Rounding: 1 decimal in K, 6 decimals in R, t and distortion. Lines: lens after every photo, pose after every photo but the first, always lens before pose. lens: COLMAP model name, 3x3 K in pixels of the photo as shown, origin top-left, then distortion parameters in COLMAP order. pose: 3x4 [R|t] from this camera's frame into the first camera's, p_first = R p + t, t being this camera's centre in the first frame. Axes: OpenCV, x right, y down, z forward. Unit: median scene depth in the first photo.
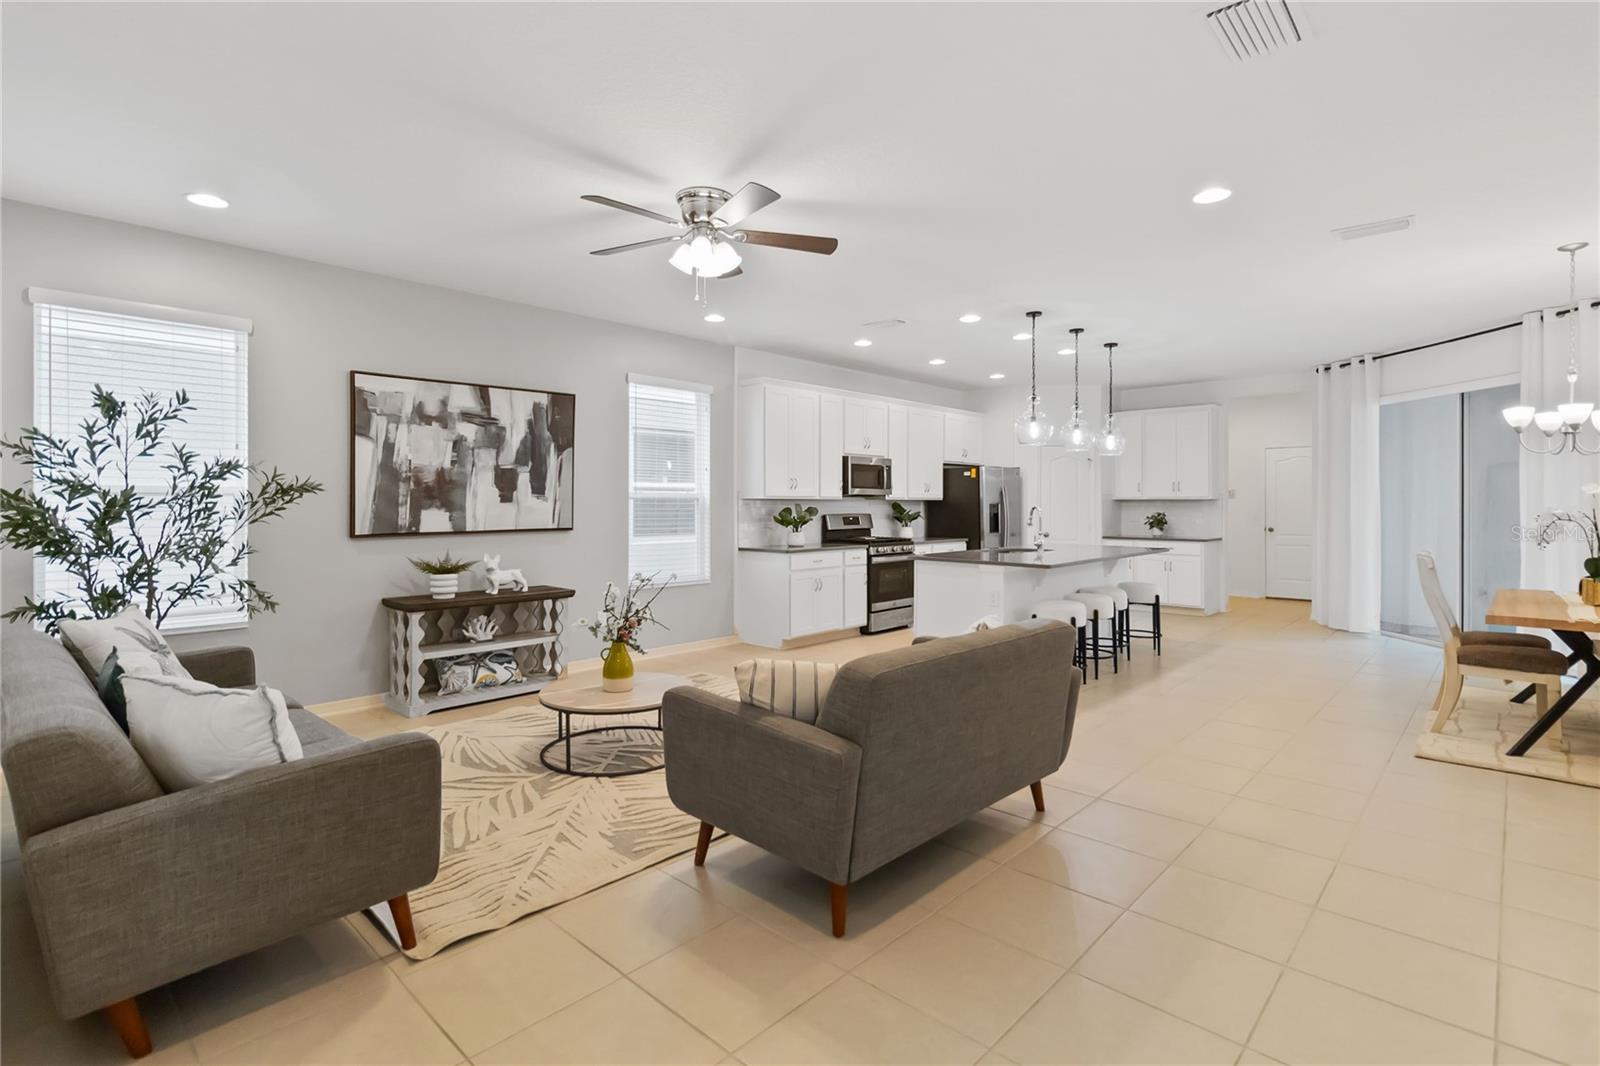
lens RADIAL K [[741.9, 0, 793.7], [0, 741.9, 505.5], [0, 0, 1]] dist [-0.004711, -0.001053]
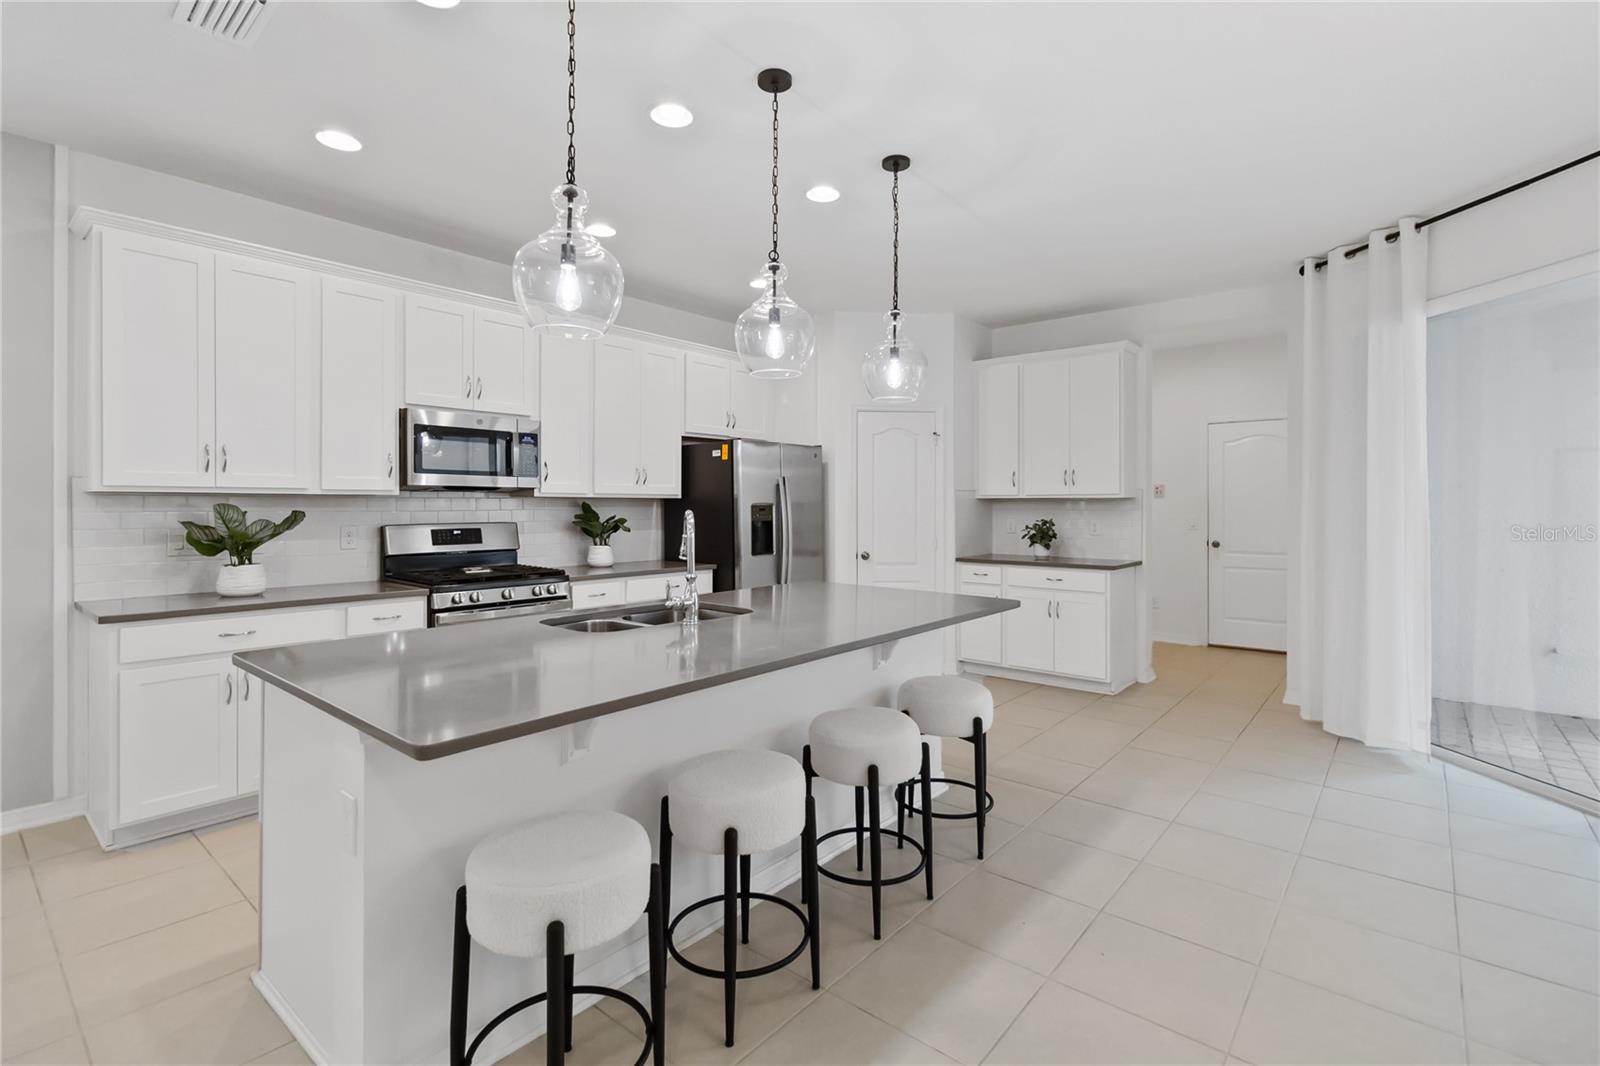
lens RADIAL K [[741.9, 0, 788.2], [0, 741.9, 505.7], [0, 0, 1]] dist [-0.004711, -0.001053]
pose [[0.998191, 0.002443, 0.060079, 0.259092], [-0.002399, 0.999997, -0.000802, -0.001324], [-0.060081, 0.000657, 0.998193, 0.421108]]
